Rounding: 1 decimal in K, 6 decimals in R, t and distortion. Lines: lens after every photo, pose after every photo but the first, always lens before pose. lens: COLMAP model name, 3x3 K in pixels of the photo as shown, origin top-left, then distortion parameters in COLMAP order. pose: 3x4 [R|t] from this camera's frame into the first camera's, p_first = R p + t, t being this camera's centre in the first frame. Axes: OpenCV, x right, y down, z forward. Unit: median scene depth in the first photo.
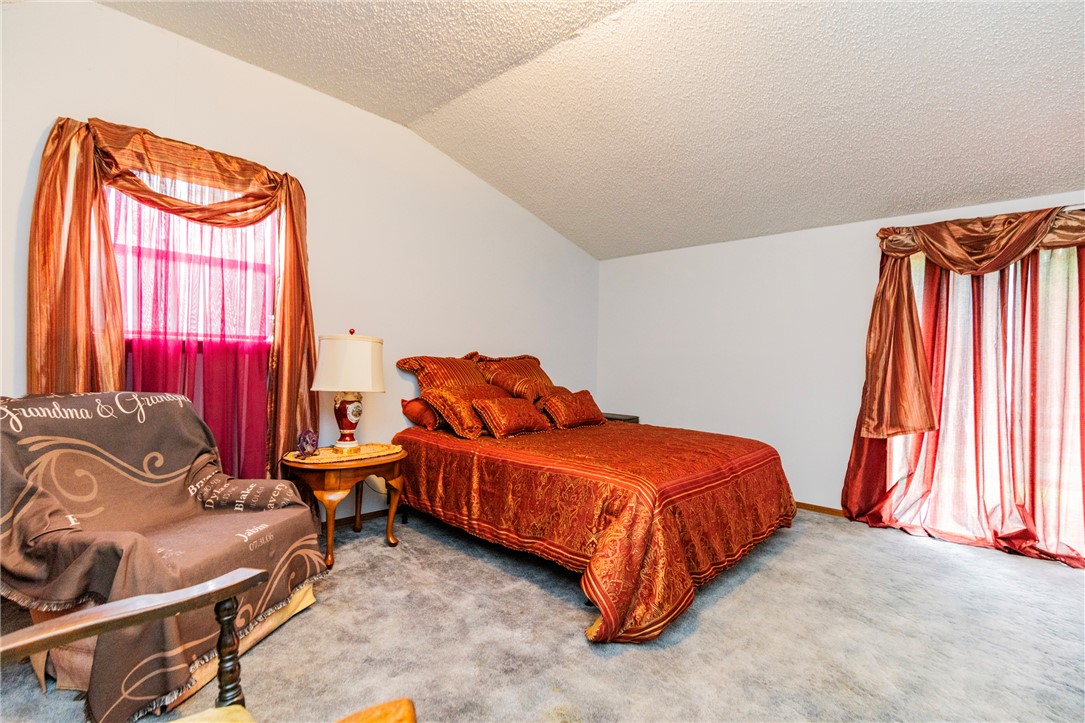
lens RADIAL K [[496.5, 0, 545.7], [0, 496.5, 362.9], [0, 0, 1]] dist [0.019027, -0.009486]
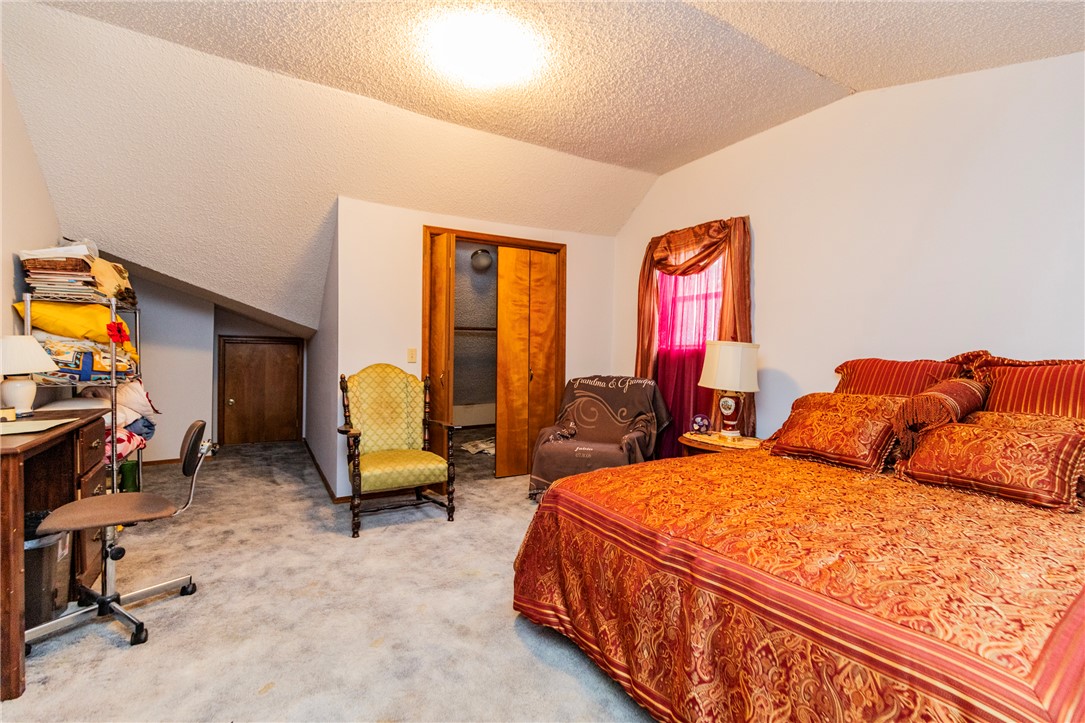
lens RADIAL K [[489.2, 0, 547.0], [0, 489.2, 361.1], [0, 0, 1]] dist [-0.000291, -0.000188]
pose [[-0.253708, -0.009366, -0.967235, 0.934888], [-0.024532, 0.999694, -0.003245, 0.008953], [0.966970, 0.022905, -0.253860, 0.985687]]
